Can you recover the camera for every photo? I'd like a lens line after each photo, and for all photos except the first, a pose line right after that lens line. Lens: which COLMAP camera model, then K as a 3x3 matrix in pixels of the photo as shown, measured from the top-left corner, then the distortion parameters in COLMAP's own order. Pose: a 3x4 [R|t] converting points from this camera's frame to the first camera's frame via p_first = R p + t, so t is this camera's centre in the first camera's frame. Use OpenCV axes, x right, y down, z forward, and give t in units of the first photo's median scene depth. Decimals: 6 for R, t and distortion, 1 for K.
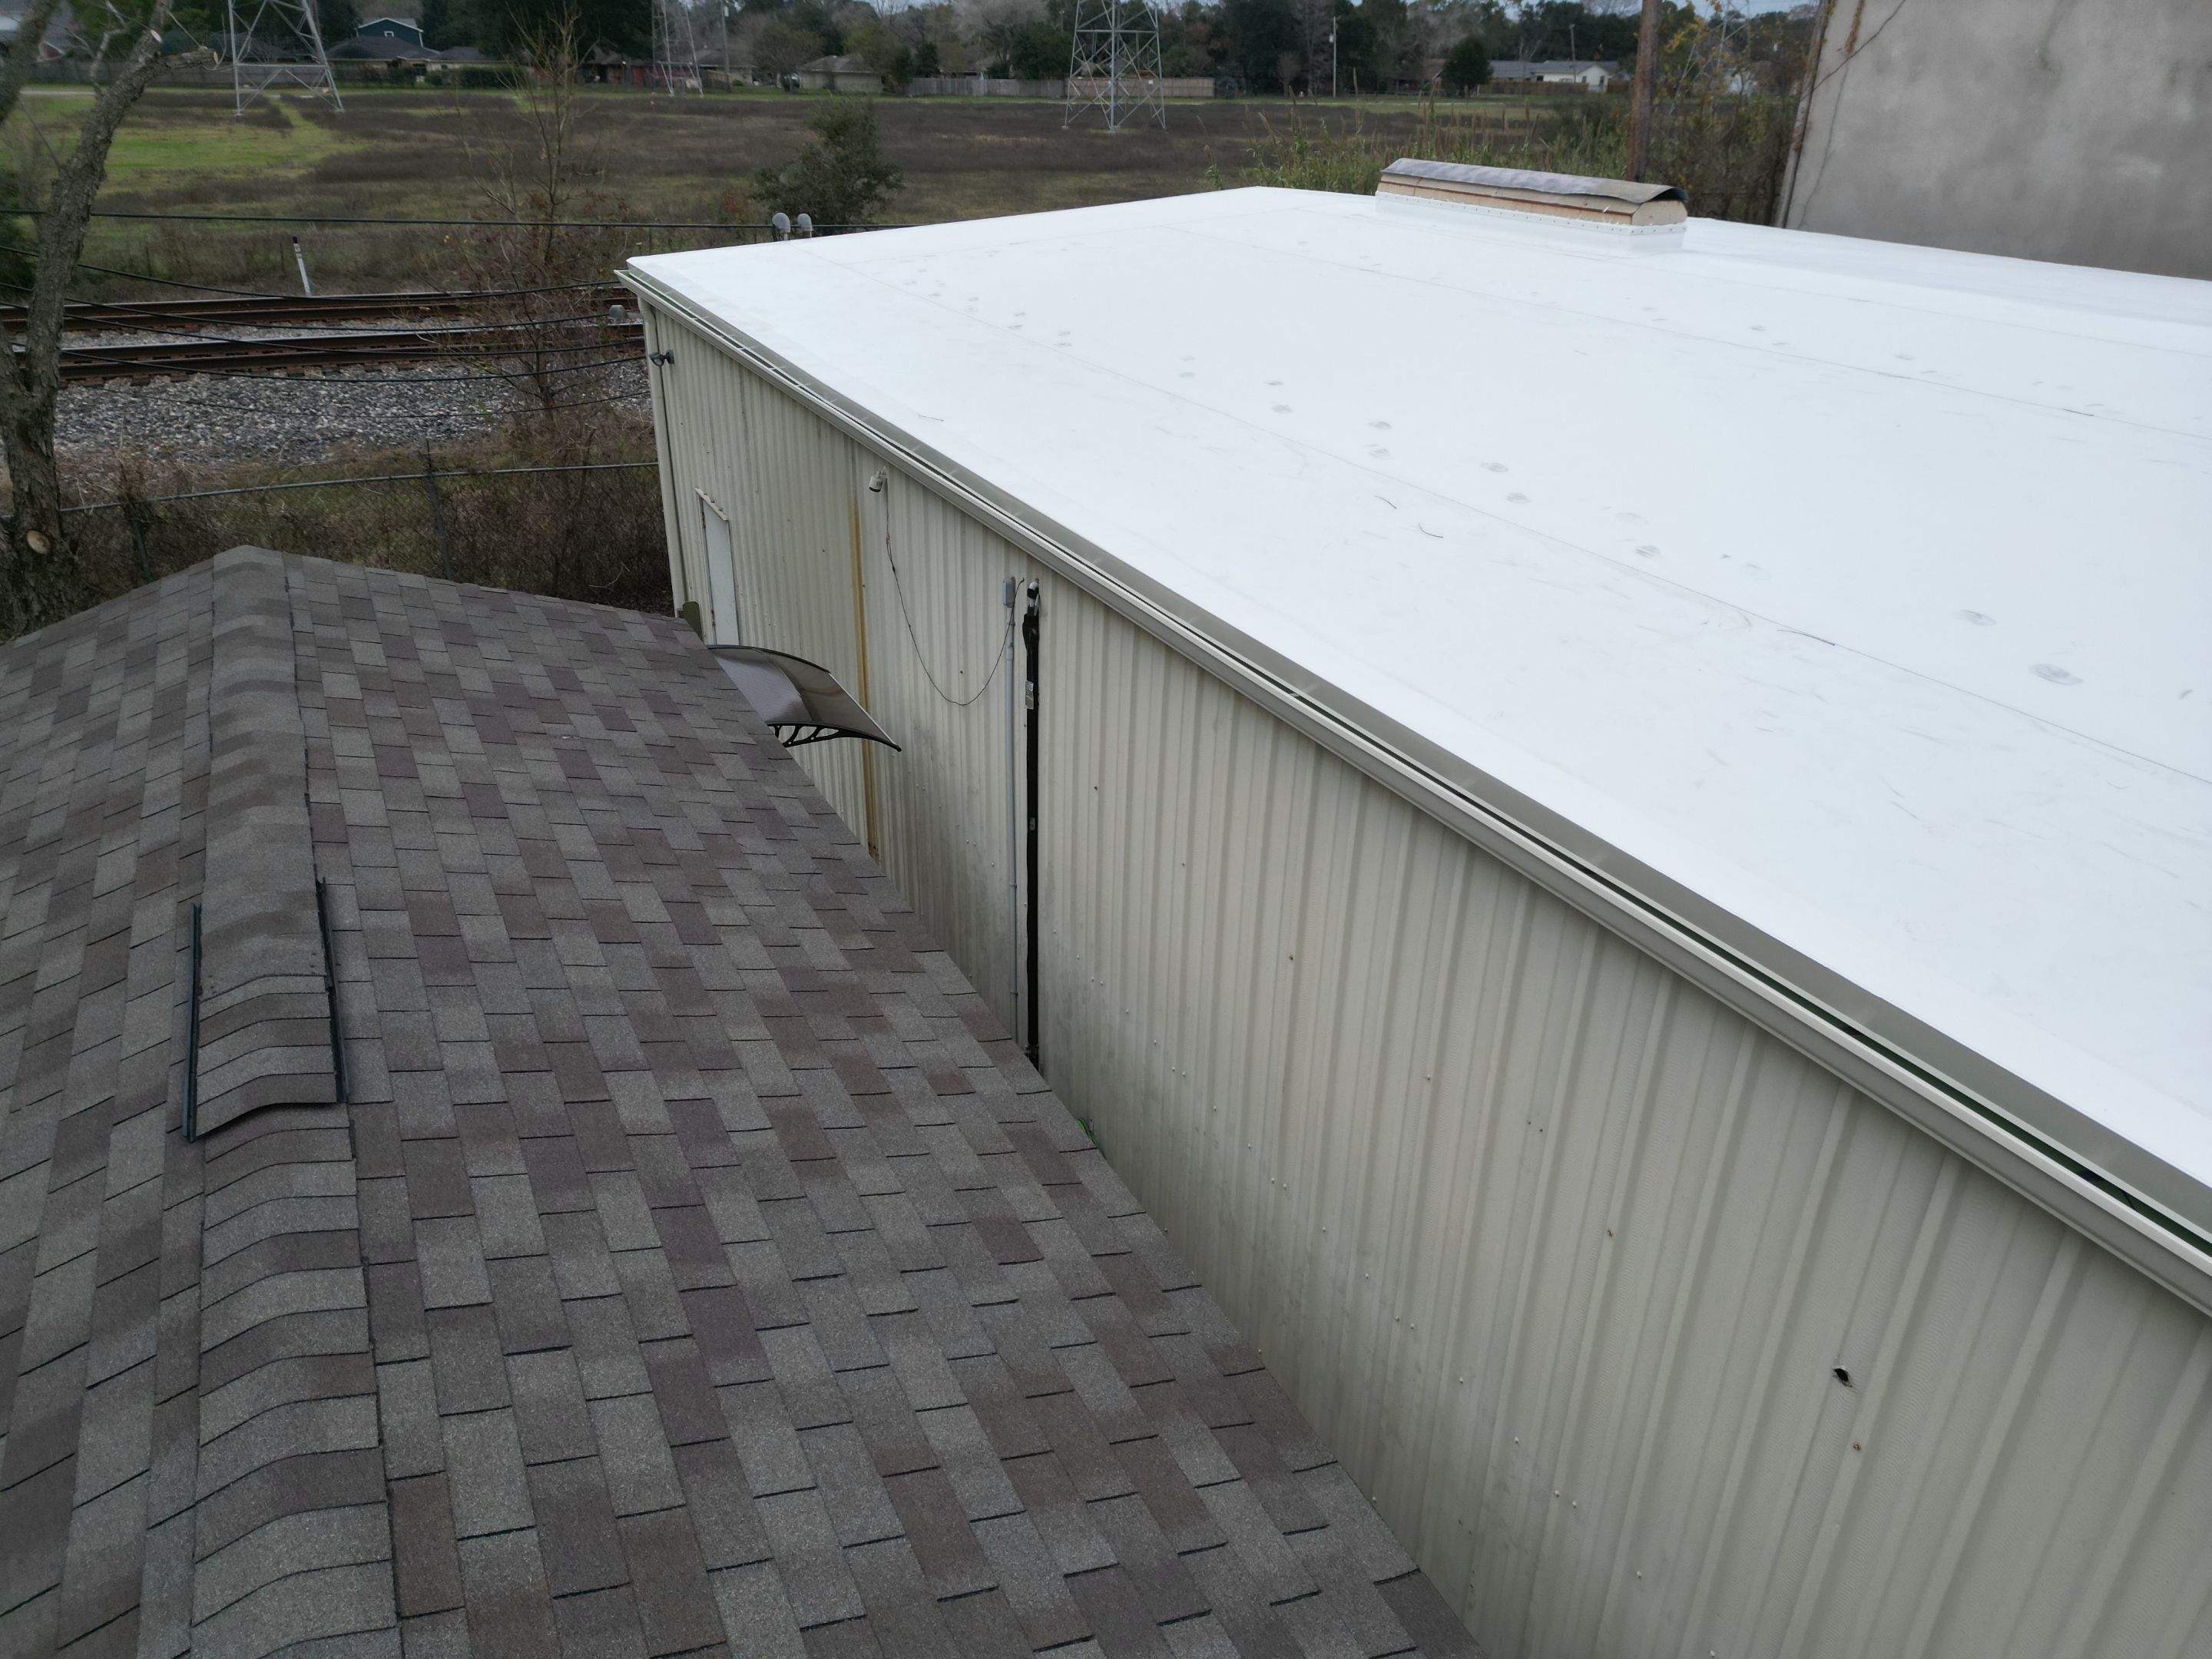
lens RADIAL K [[1528.0, 0, 1103.7], [0, 1528.0, 828.3], [0, 0, 1]] dist [0.061866, -0.049392]
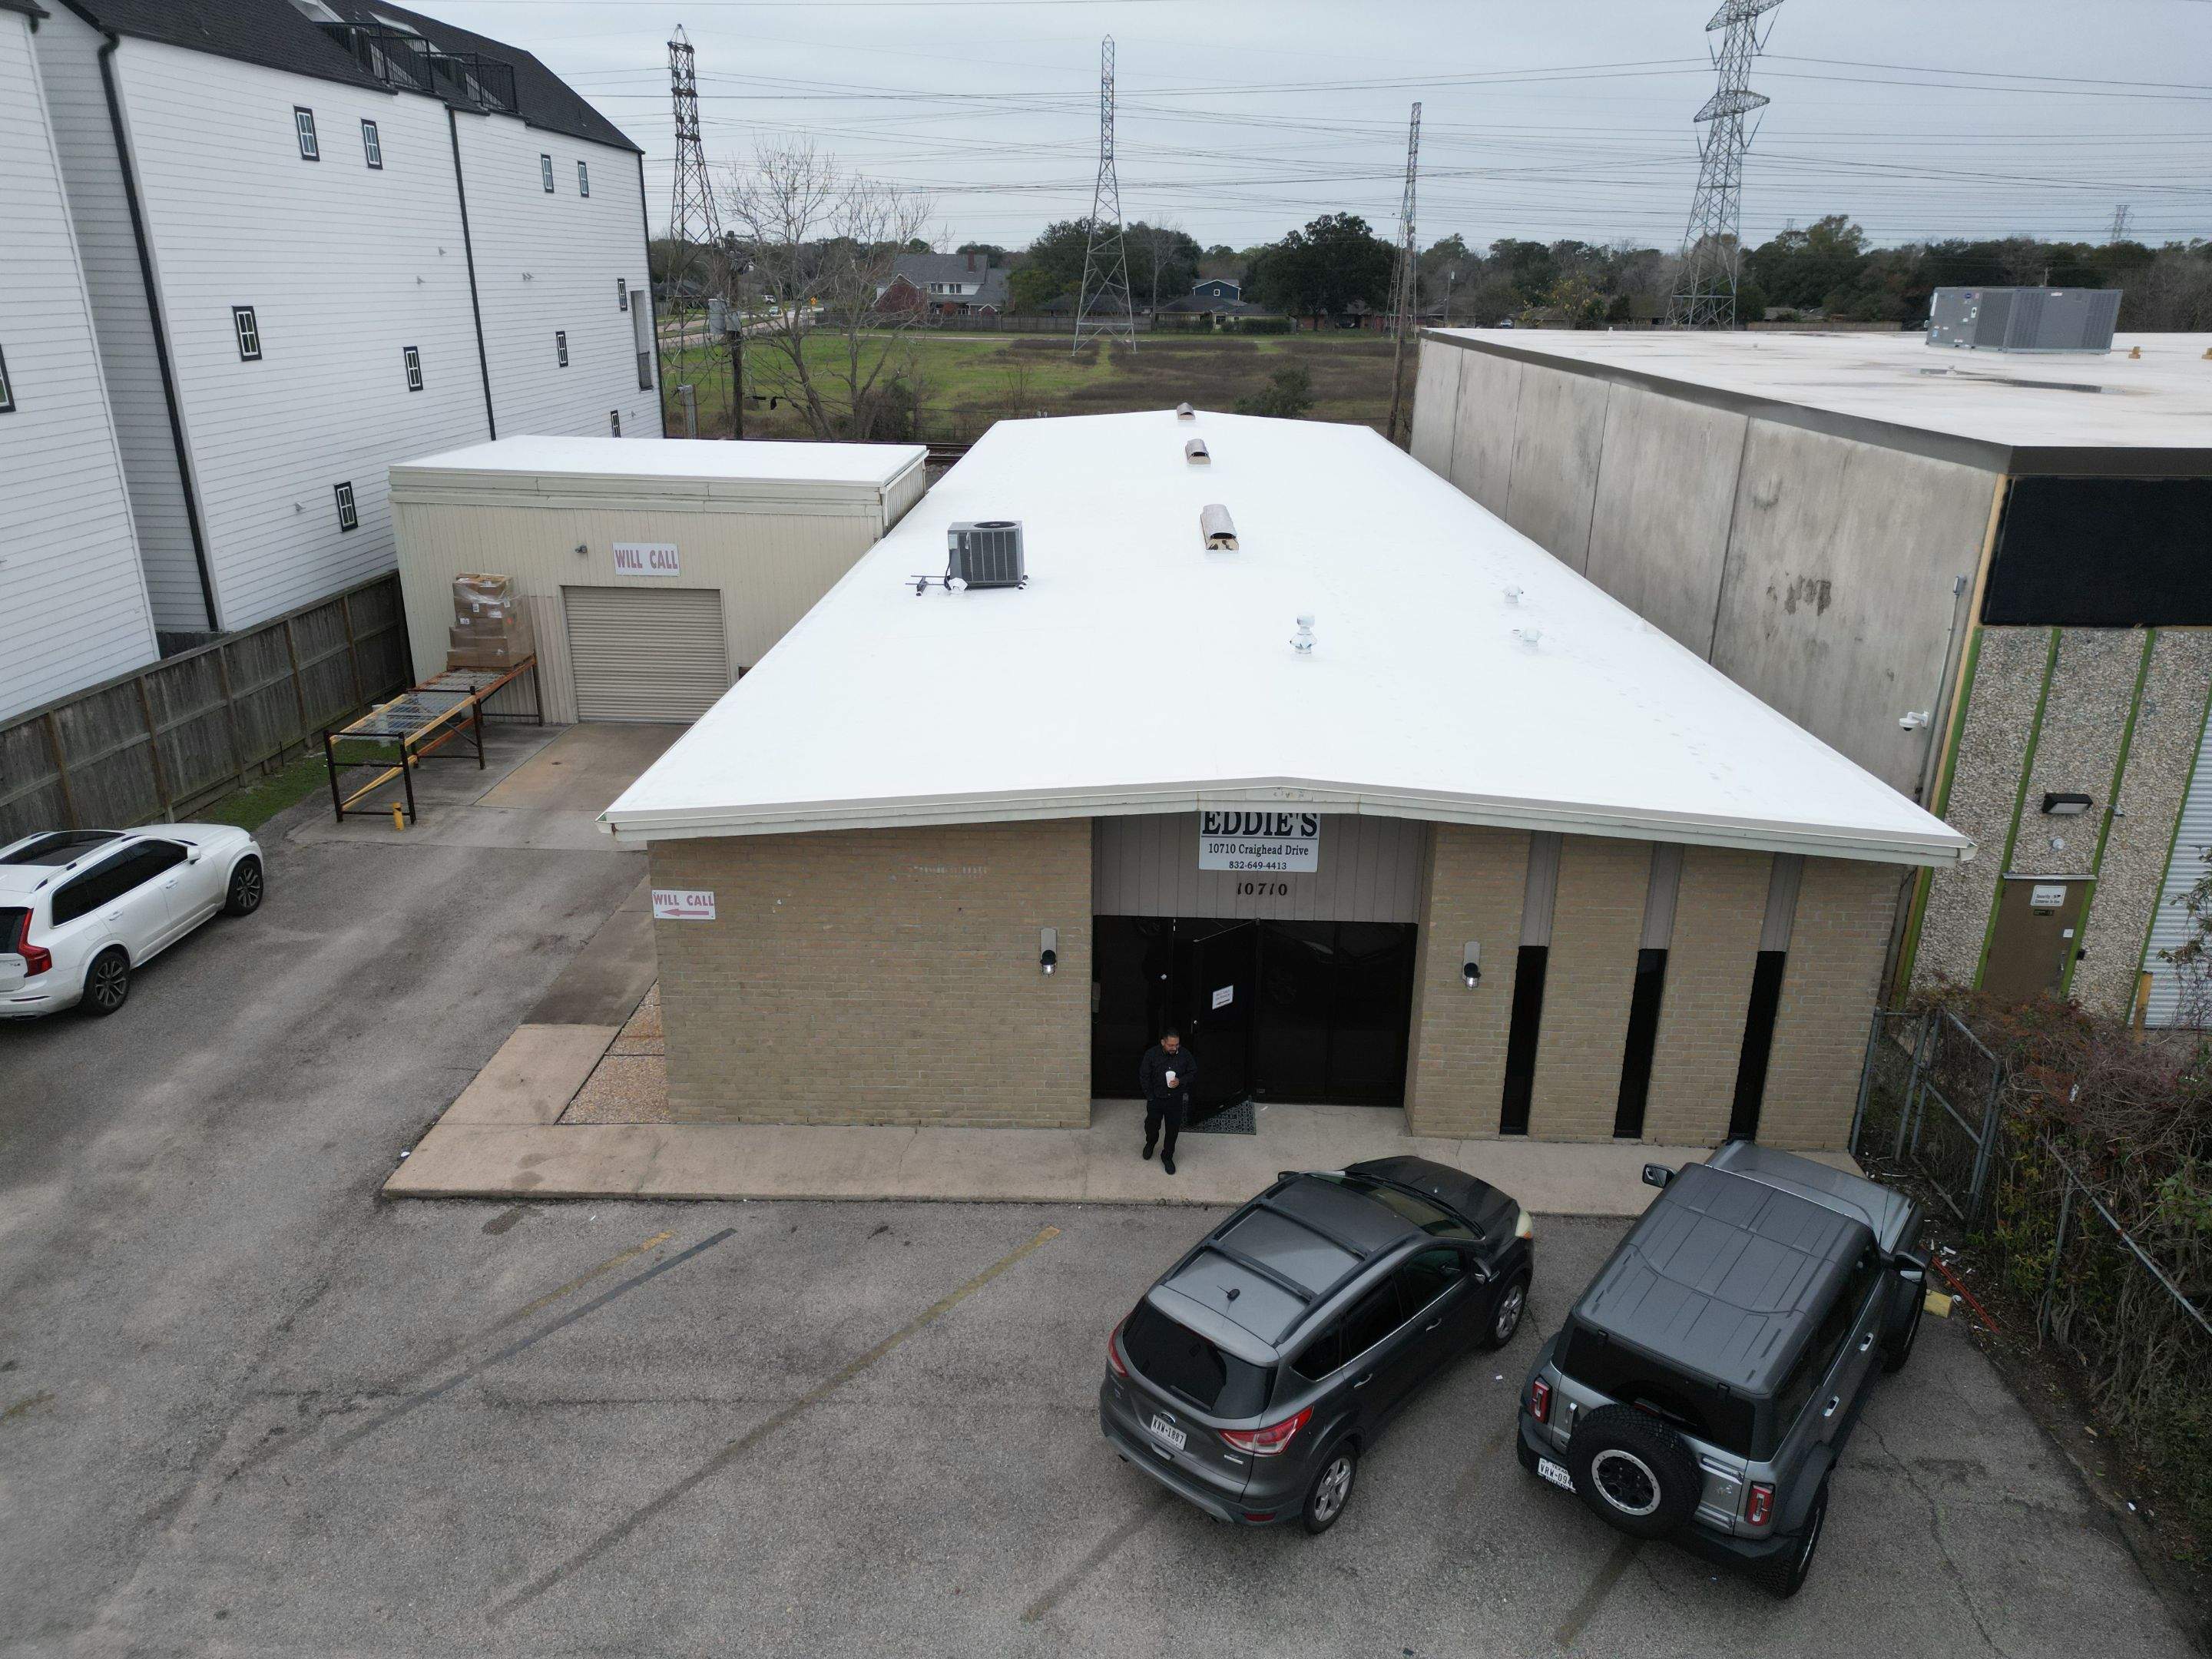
lens RADIAL K [[1528.0, 0, 1117.4], [0, 1528.0, 840.7], [0, 0, 1]] dist [0.061866, -0.049392]
pose [[0.885403, 0.155091, -0.438188, 0.135391], [-0.206441, 0.975825, -0.071753, 0.064775], [0.416467, 0.153990, 0.896015, -0.159831]]
